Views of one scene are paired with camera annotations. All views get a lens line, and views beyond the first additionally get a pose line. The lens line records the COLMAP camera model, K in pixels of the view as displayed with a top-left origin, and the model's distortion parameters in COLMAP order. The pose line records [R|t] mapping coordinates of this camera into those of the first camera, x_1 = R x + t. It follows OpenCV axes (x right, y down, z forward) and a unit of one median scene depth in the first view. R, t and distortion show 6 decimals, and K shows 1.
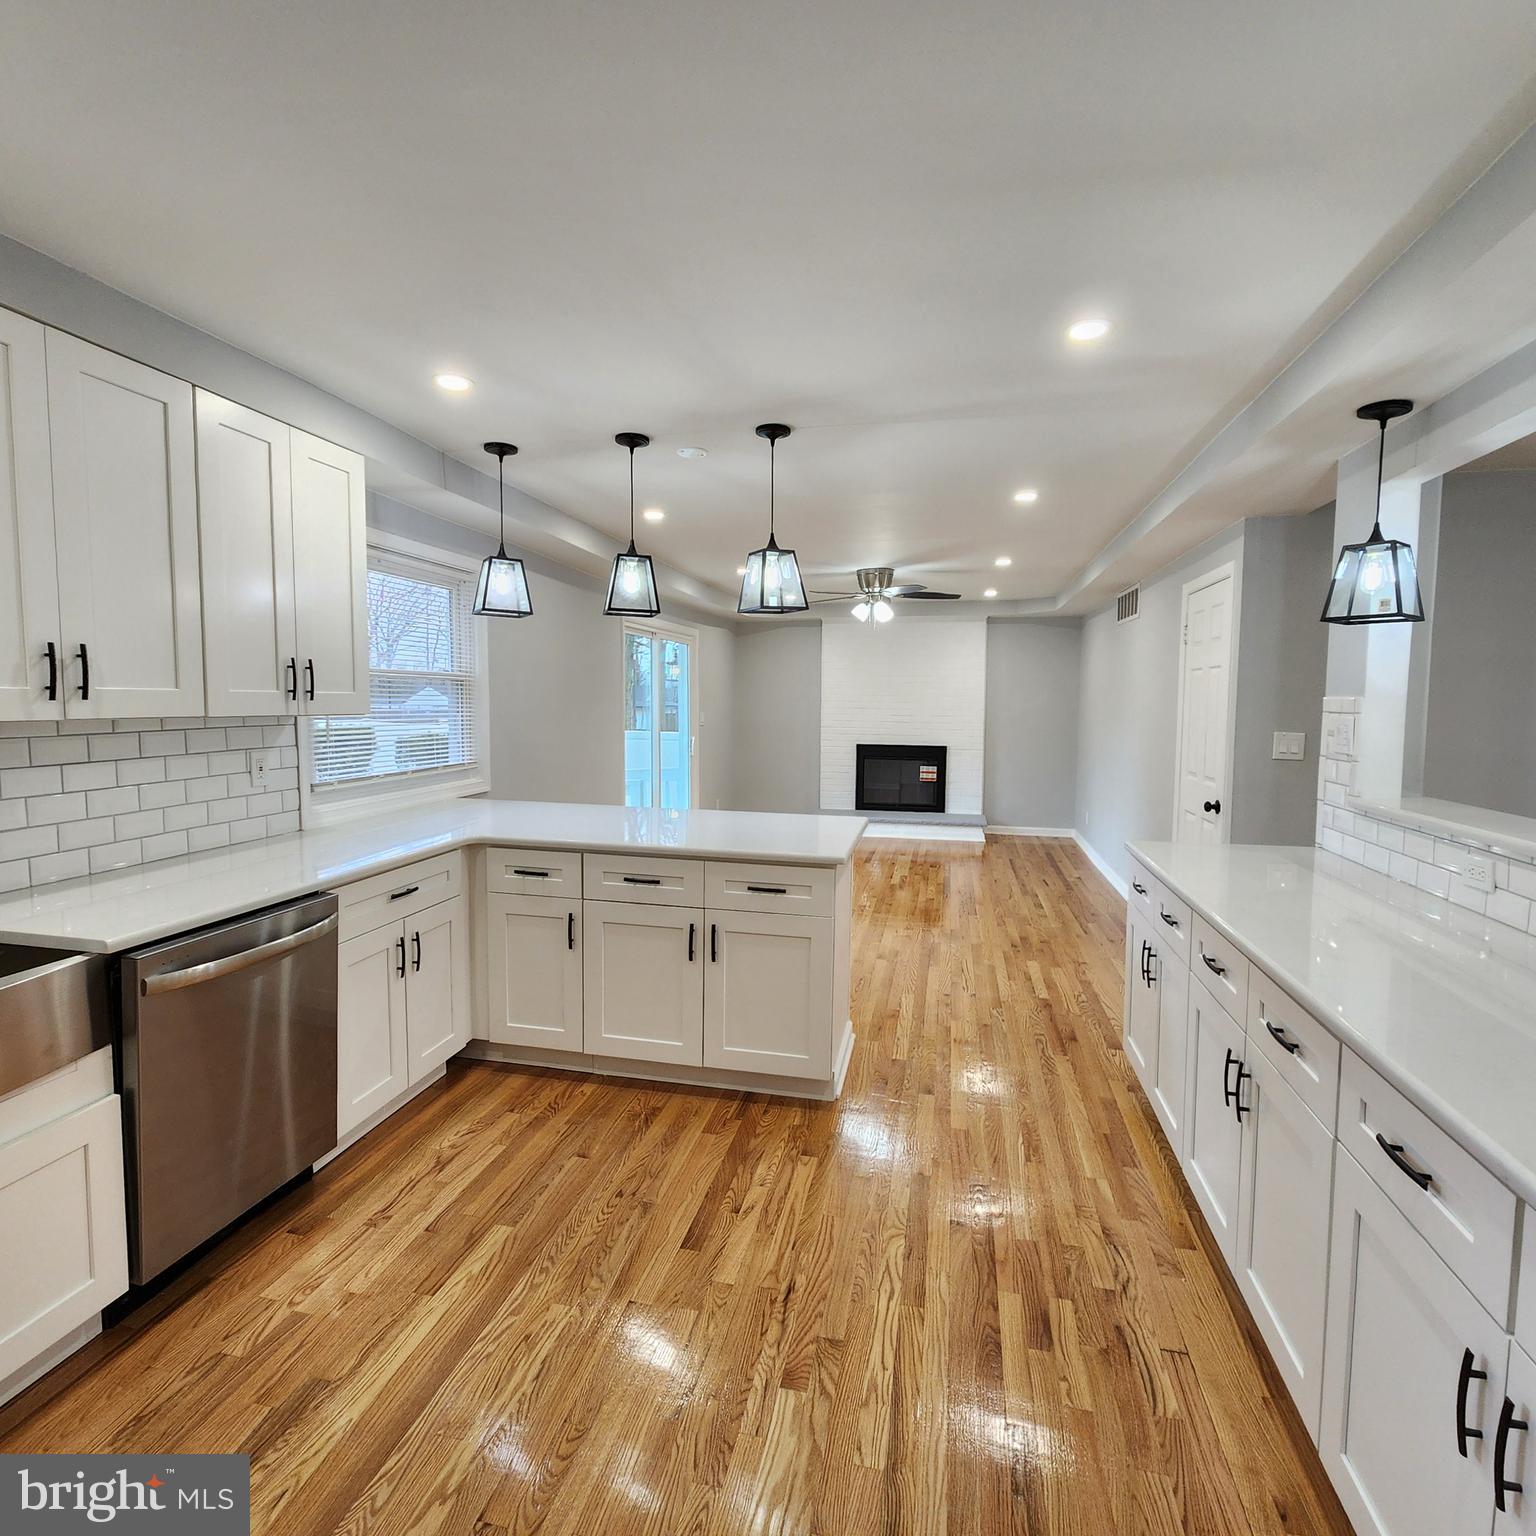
lens RADIAL K [[835.2, 0, 750.7], [0, 835.2, 761.9], [0, 0, 1]] dist [0.000845, 0.001588]
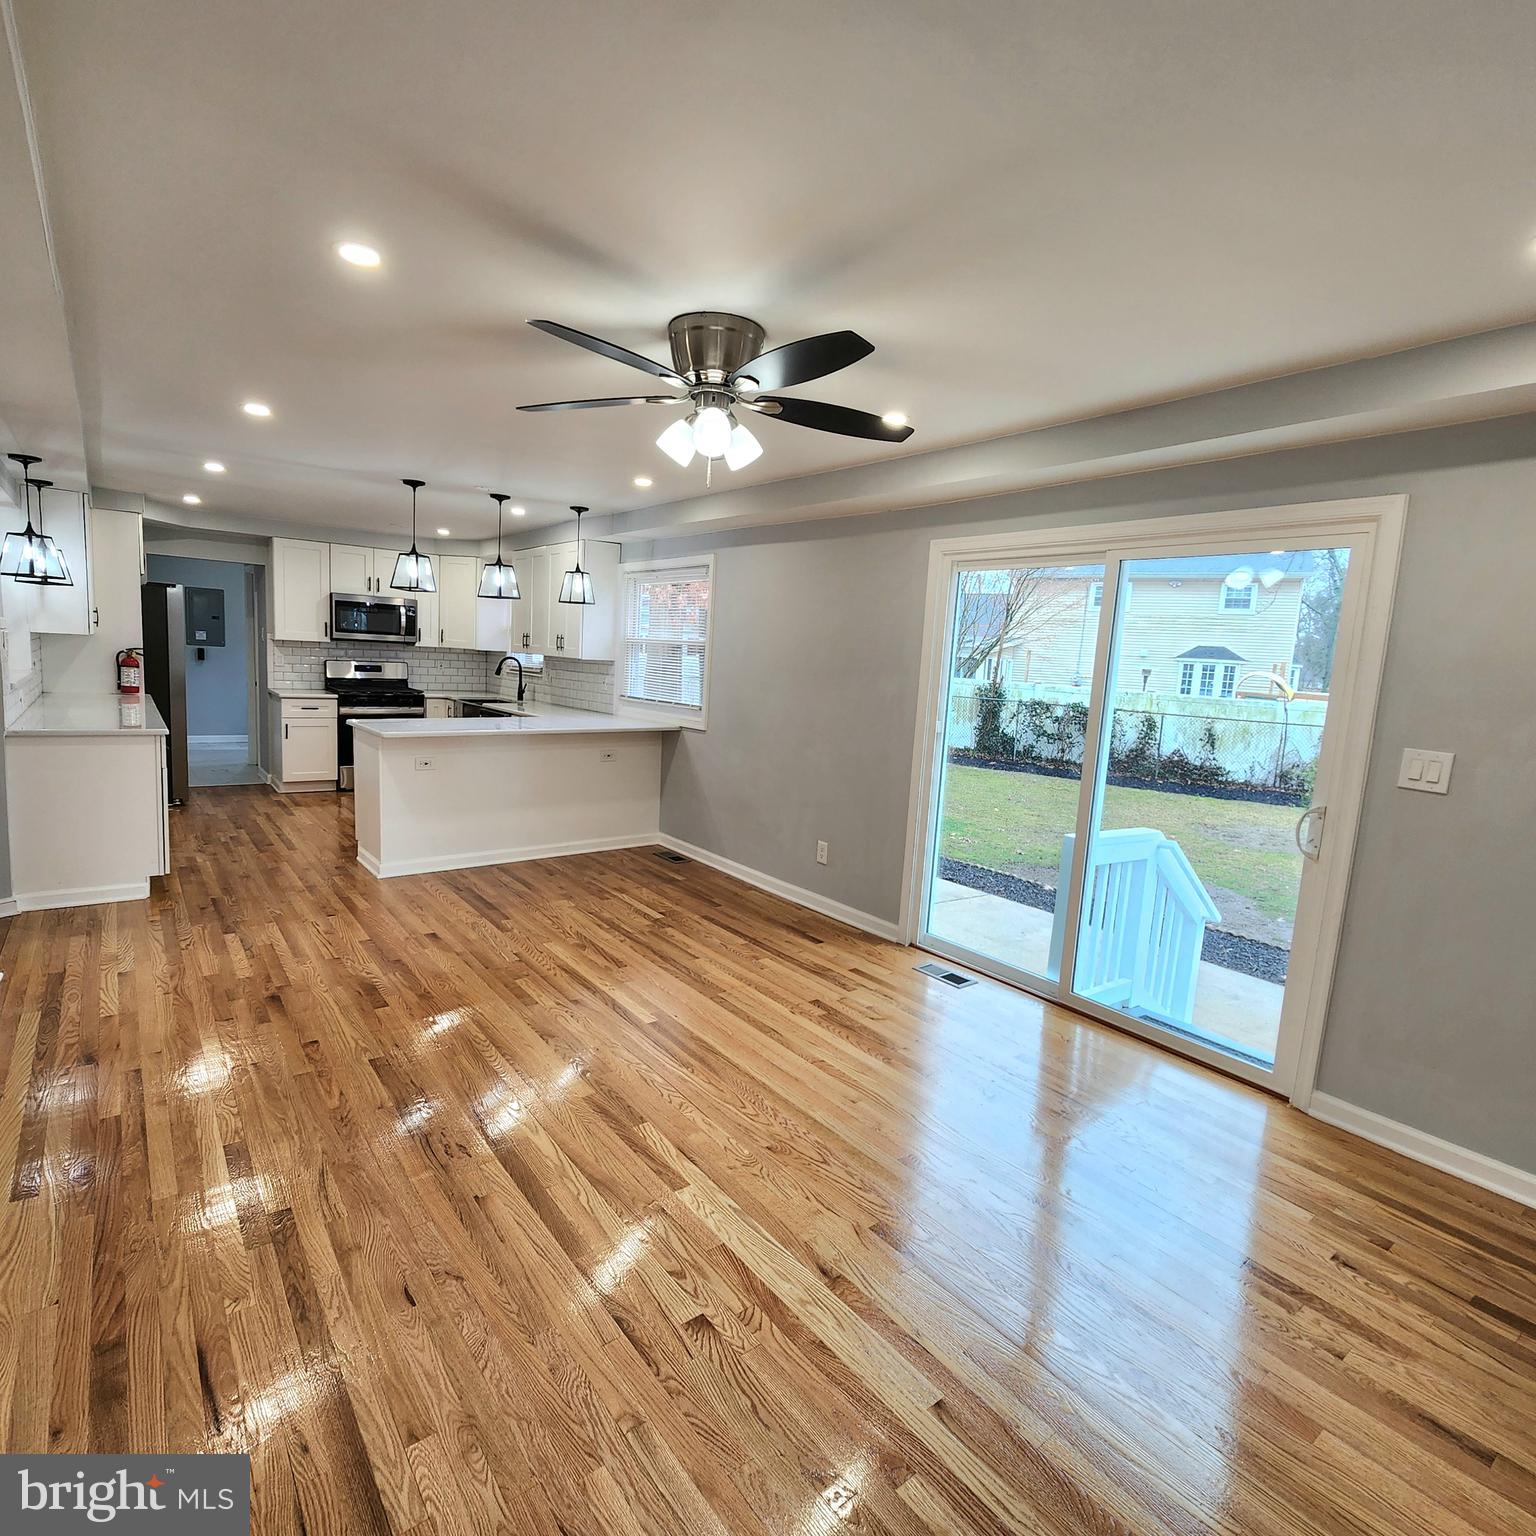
lens RADIAL K [[835.2, 0, 750.7], [0, 835.2, 761.9], [0, 0, 1]] dist [0.000845, 0.001588]
pose [[-0.634065, 0.058298, -0.771079, 0.651022], [-0.115990, 0.978702, 0.169375, -0.146444], [0.764531, 0.196832, -0.613799, 1.867475]]
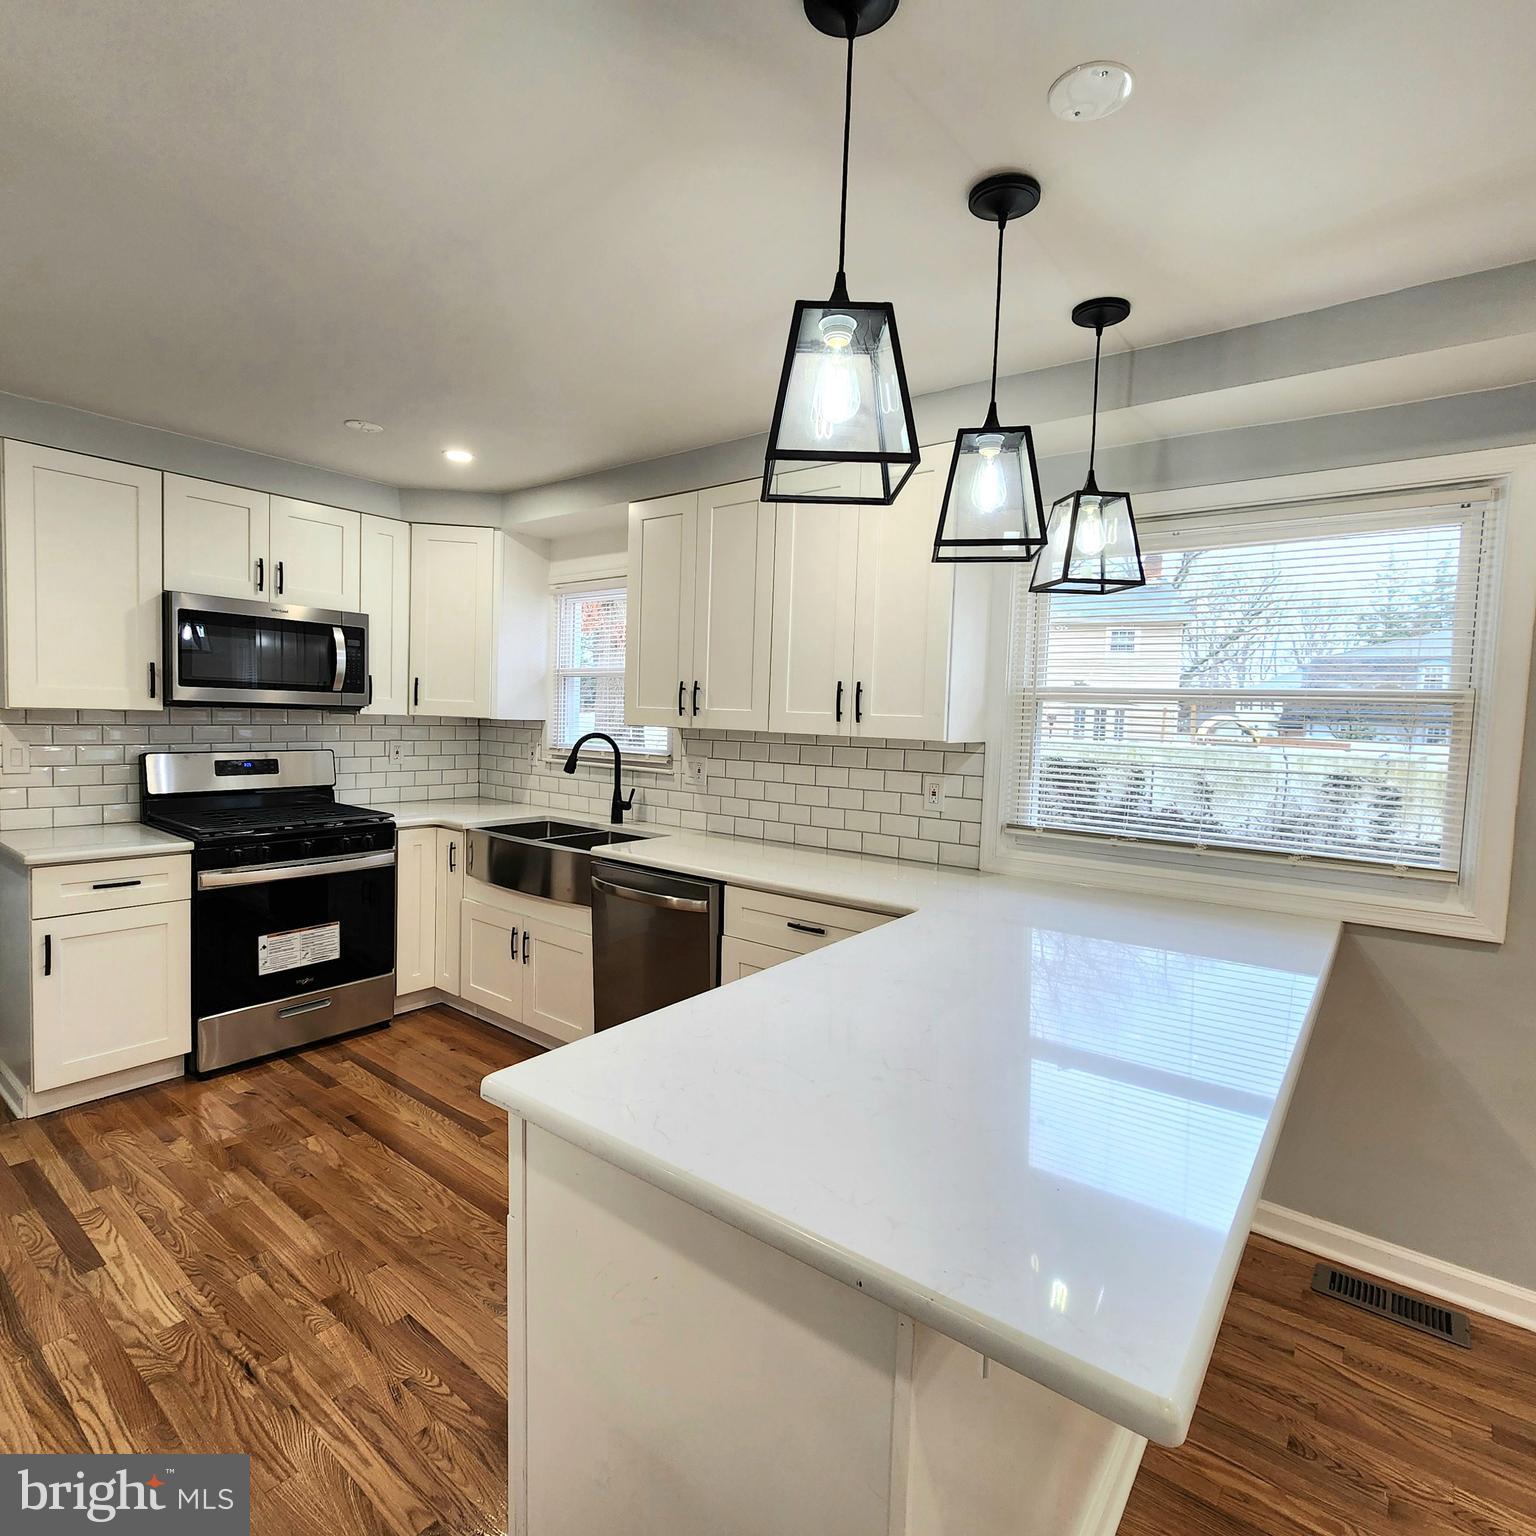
lens RADIAL K [[835.2, 0, 750.7], [0, 835.2, 761.9], [0, 0, 1]] dist [0.000845, 0.001588]
pose [[-0.424502, 0.032354, -0.904849, 0.275748], [-0.102655, 0.991198, 0.083602, -0.060282], [0.899589, 0.128376, -0.417444, 0.811445]]
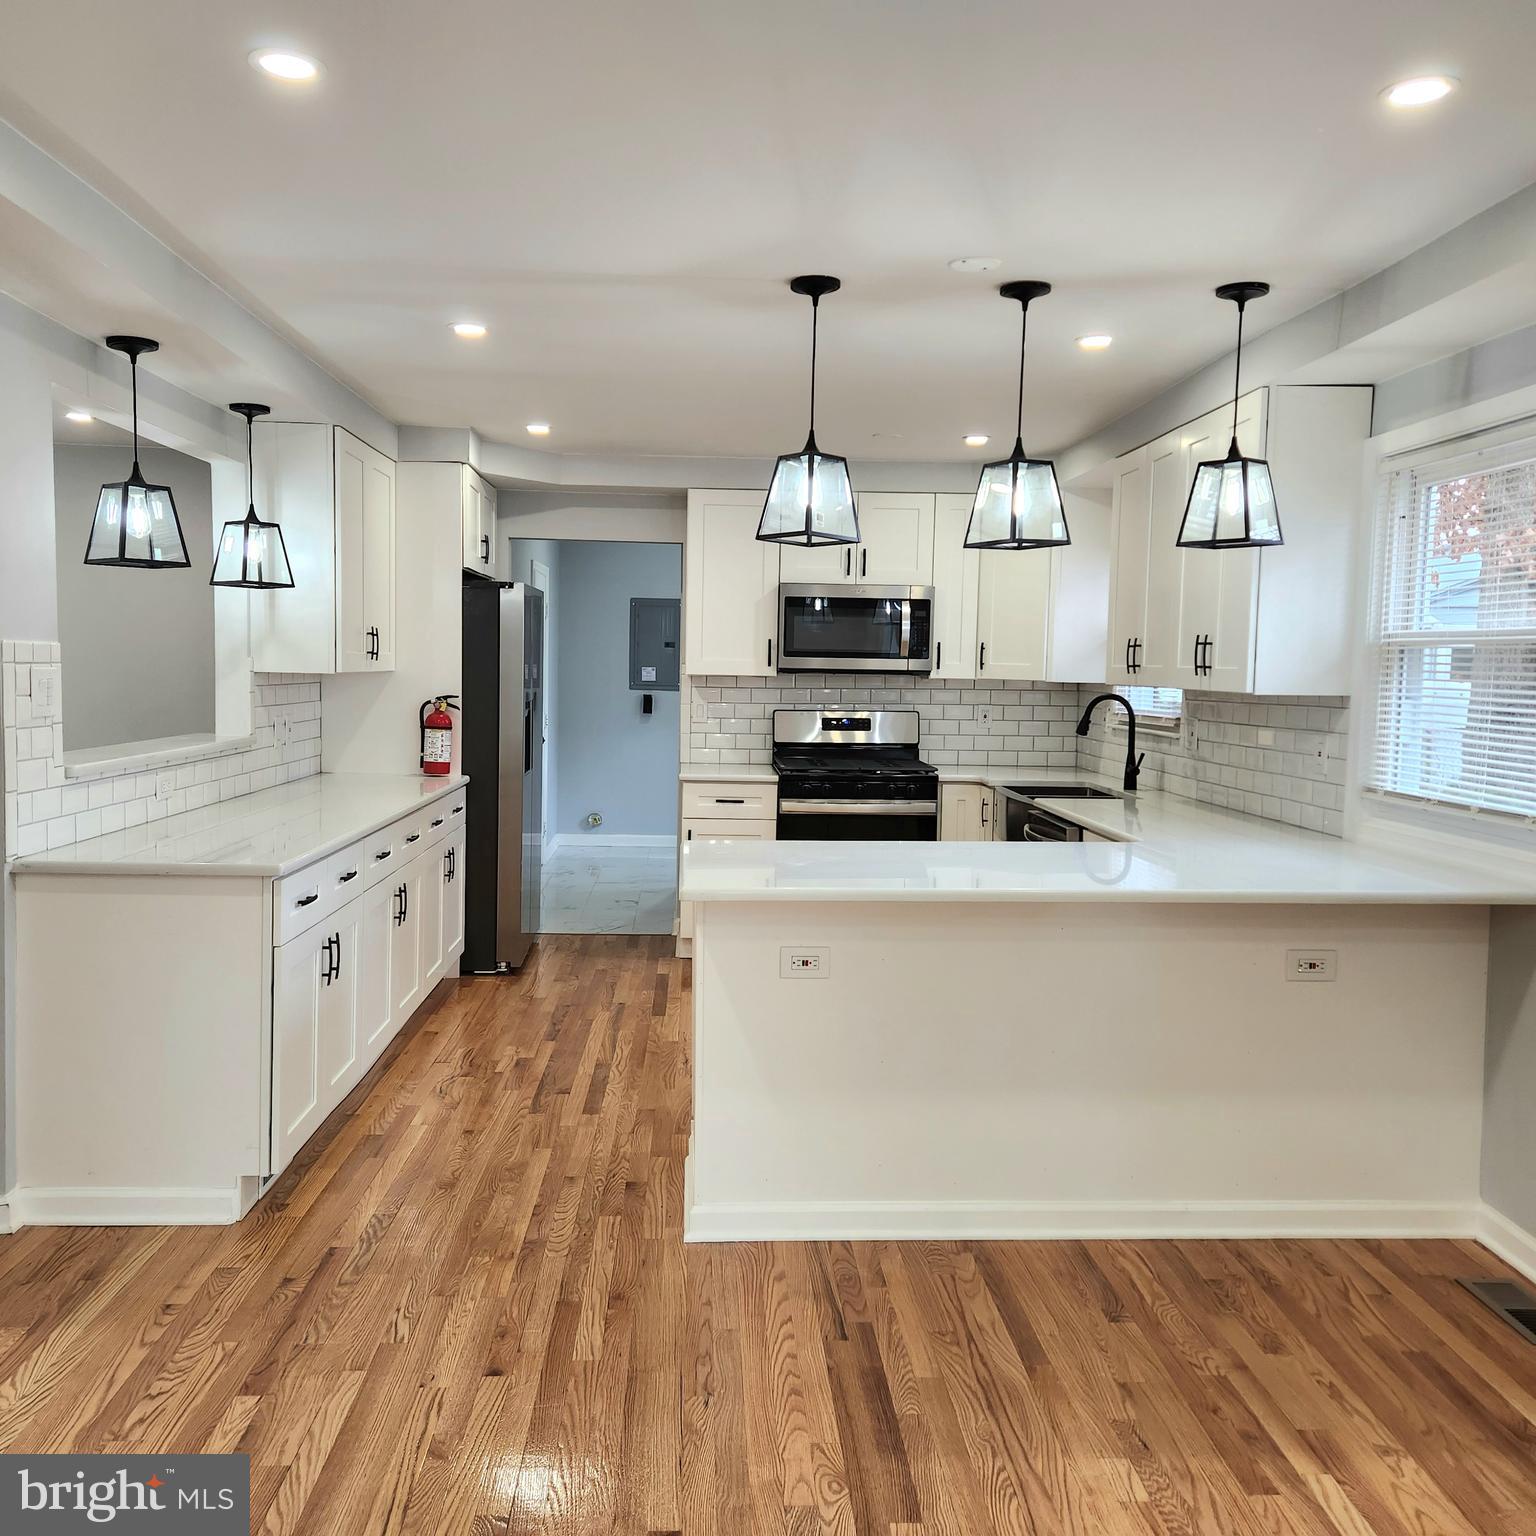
lens RADIAL K [[1353.5, 0, 742.0], [0, 1353.5, 761.8], [0, 0, 1]] dist [0.089572, -0.097194]
pose [[-0.964144, -0.003504, -0.265356, 0.273127], [-0.043087, 0.988712, 0.143497, -0.112626], [0.261858, 0.149785, -0.953412, 1.500541]]
